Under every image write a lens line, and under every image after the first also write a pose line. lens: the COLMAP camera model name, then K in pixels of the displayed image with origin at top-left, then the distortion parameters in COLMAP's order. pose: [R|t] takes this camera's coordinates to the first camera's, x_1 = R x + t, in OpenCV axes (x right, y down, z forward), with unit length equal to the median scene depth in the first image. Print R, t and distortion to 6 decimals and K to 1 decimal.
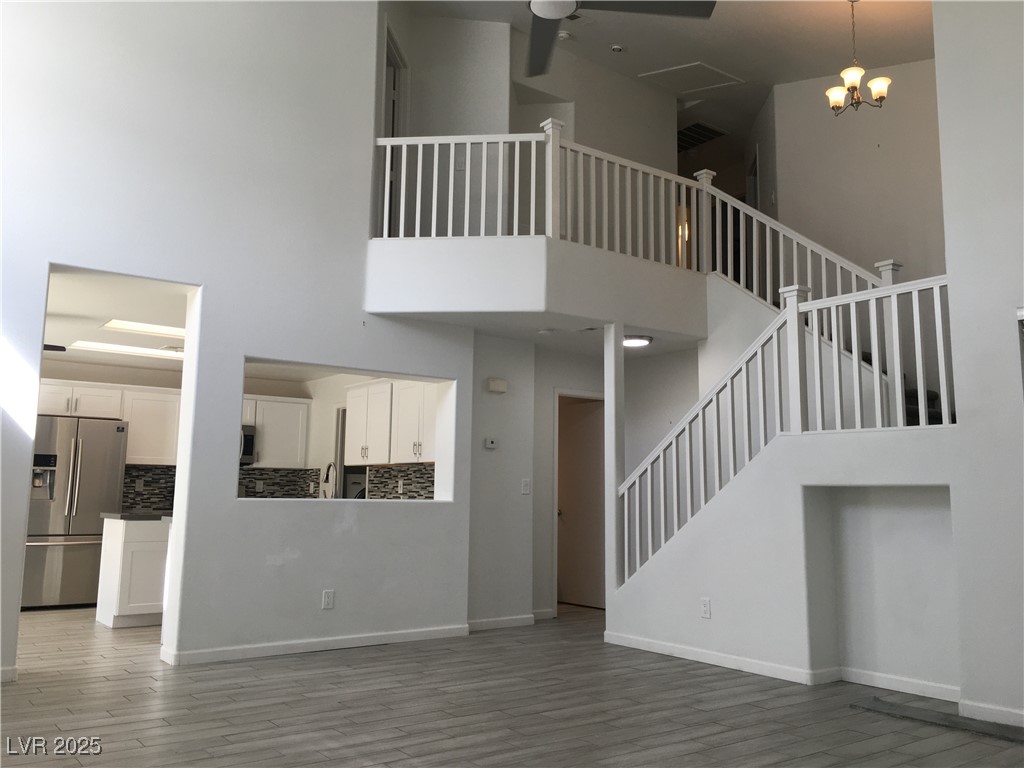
lens RADIAL K [[875.1, 0, 512.1], [0, 875.1, 377.0], [0, 0, 1]] dist [0.081817, -0.098680]
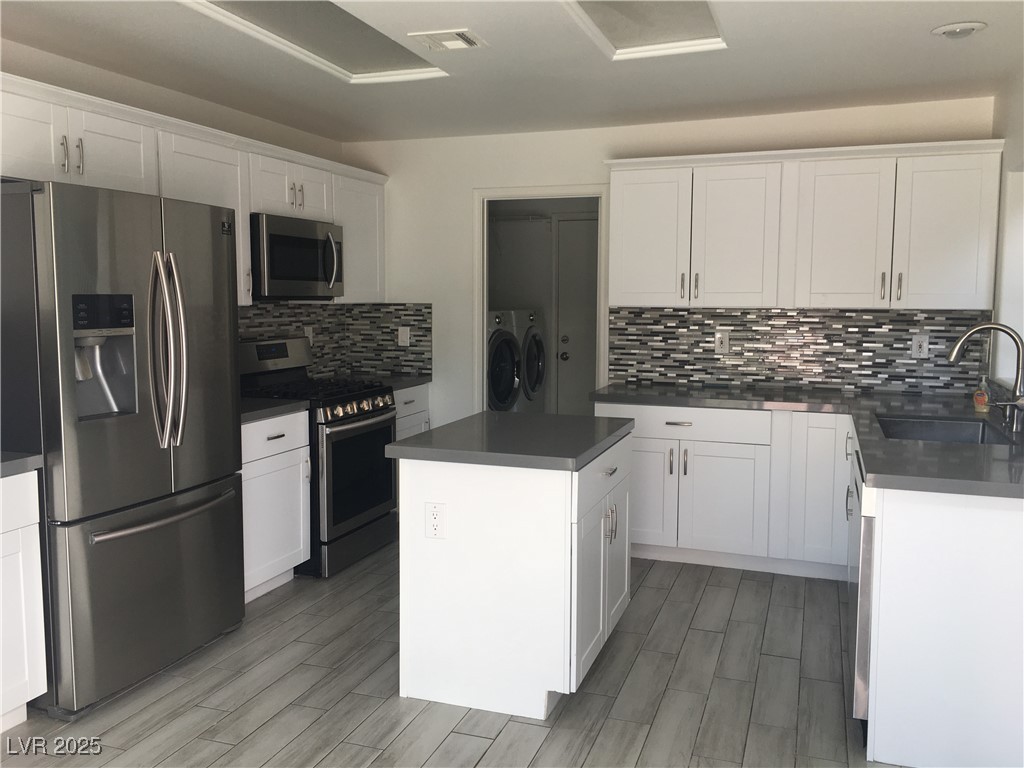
lens RADIAL K [[875.1, 0, 510.4], [0, 875.1, 378.6], [0, 0, 1]] dist [0.081817, -0.098680]
pose [[0.832127, -0.064439, 0.550829, -0.603261], [-0.067533, 0.974062, 0.215971, 0.031671], [-0.550458, -0.216914, 0.806191, 0.622100]]
